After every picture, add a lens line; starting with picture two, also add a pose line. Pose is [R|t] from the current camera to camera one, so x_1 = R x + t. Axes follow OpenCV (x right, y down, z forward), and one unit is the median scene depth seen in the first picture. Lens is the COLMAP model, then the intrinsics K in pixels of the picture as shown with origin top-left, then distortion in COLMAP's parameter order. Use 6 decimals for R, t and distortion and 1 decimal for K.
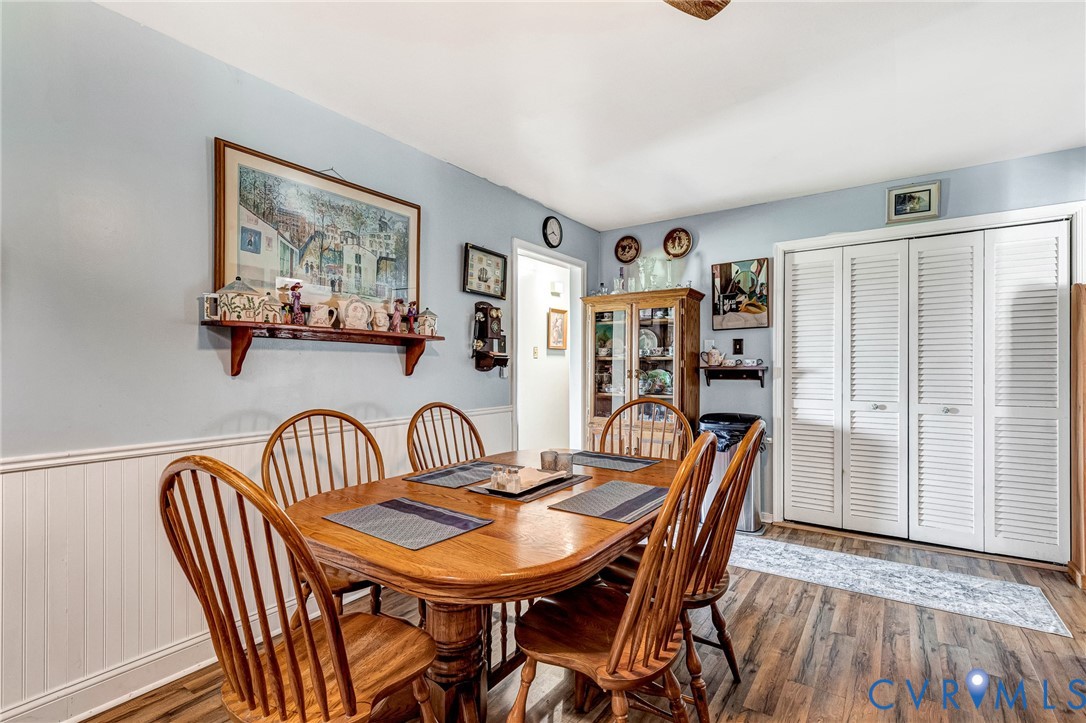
lens RADIAL K [[517.7, 0, 550.0], [0, 517.7, 369.2], [0, 0, 1]] dist [0.008643, 0.000761]
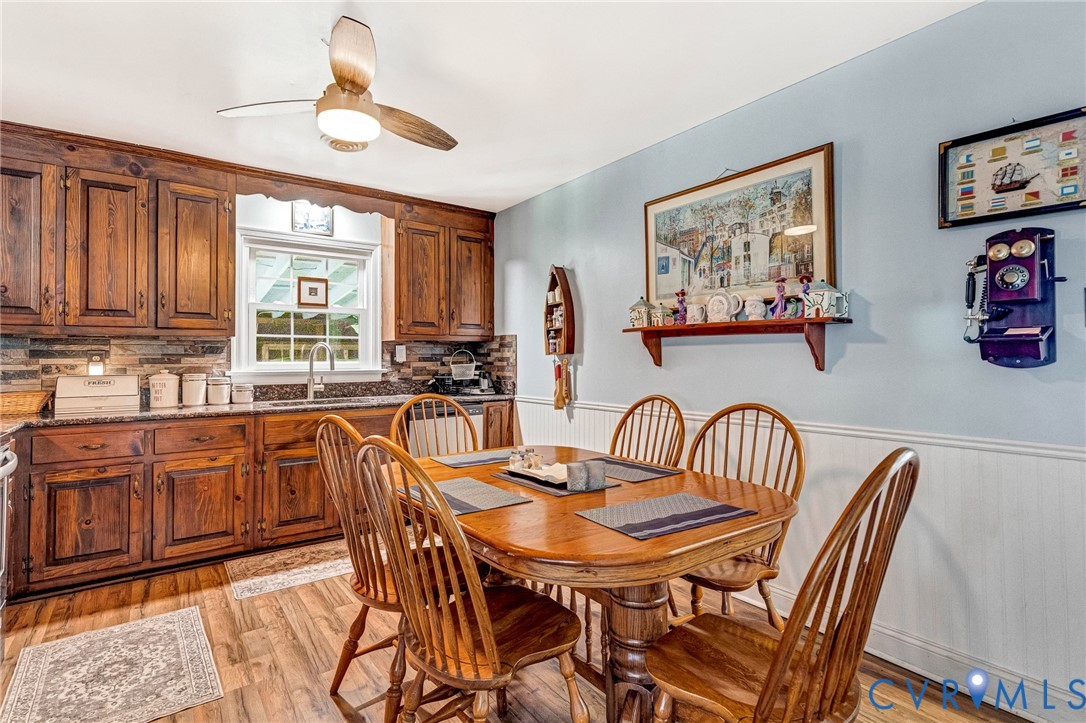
lens RADIAL K [[539.1, 0, 546.2], [0, 539.1, 349.6], [0, 0, 1]] dist [0.011067, -0.000961]
pose [[-0.342845, -0.022606, -0.939120, 0.695358], [-0.006459, 0.999743, -0.021708, -0.000111], [0.939370, -0.001377, -0.342903, 1.011002]]
